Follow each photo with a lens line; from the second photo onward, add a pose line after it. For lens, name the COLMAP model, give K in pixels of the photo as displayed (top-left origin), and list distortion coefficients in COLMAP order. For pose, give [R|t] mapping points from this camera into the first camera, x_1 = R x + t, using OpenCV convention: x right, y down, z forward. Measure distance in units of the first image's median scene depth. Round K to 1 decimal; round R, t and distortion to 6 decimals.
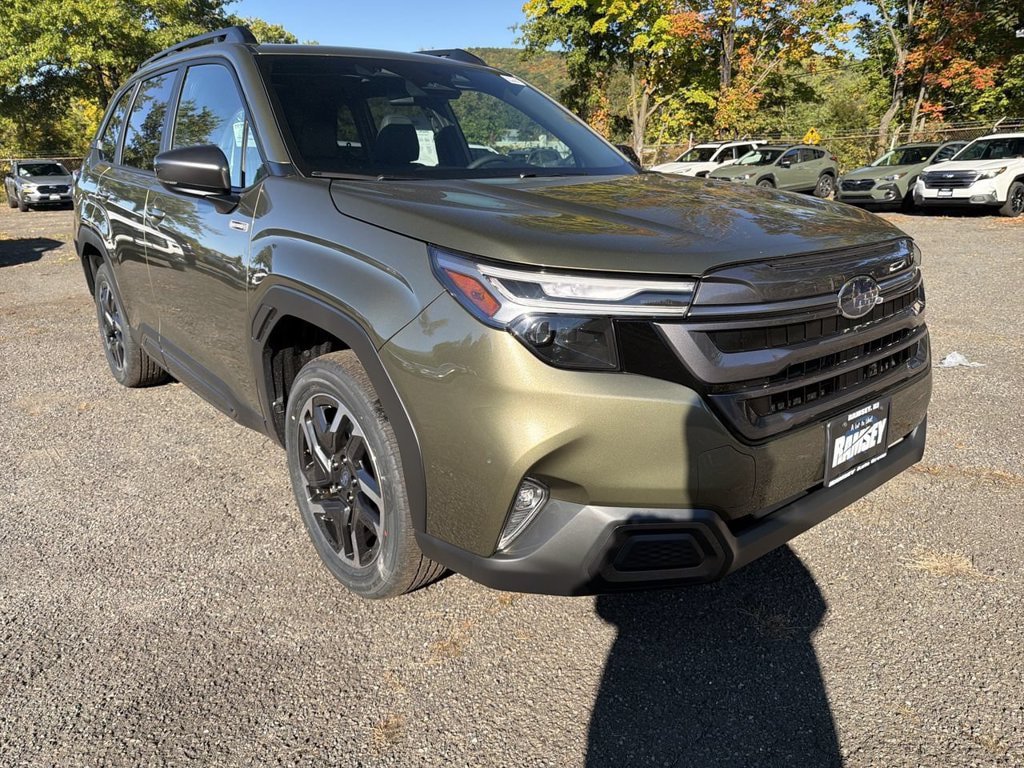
lens RADIAL K [[740.5, 0, 512.0], [0, 740.5, 384.0], [0, 0, 1]] dist [0.037953, -0.037010]
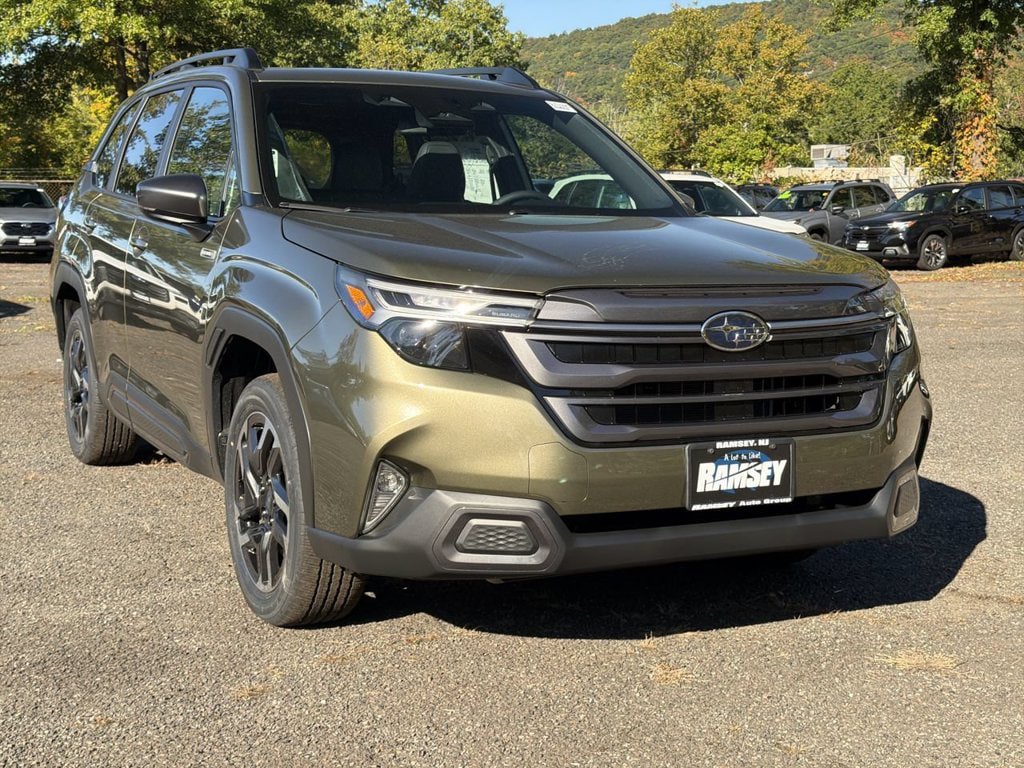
lens RADIAL K [[1442.0, 0, 512.0], [0, 1442.0, 384.0], [0, 0, 1]] dist [0.101648, -0.080216]
pose [[0.976410, 0.054774, -0.208860, 0.279664], [-0.088684, 0.983669, -0.156622, 0.142848], [0.196871, 0.171450, 0.965322, -0.474662]]
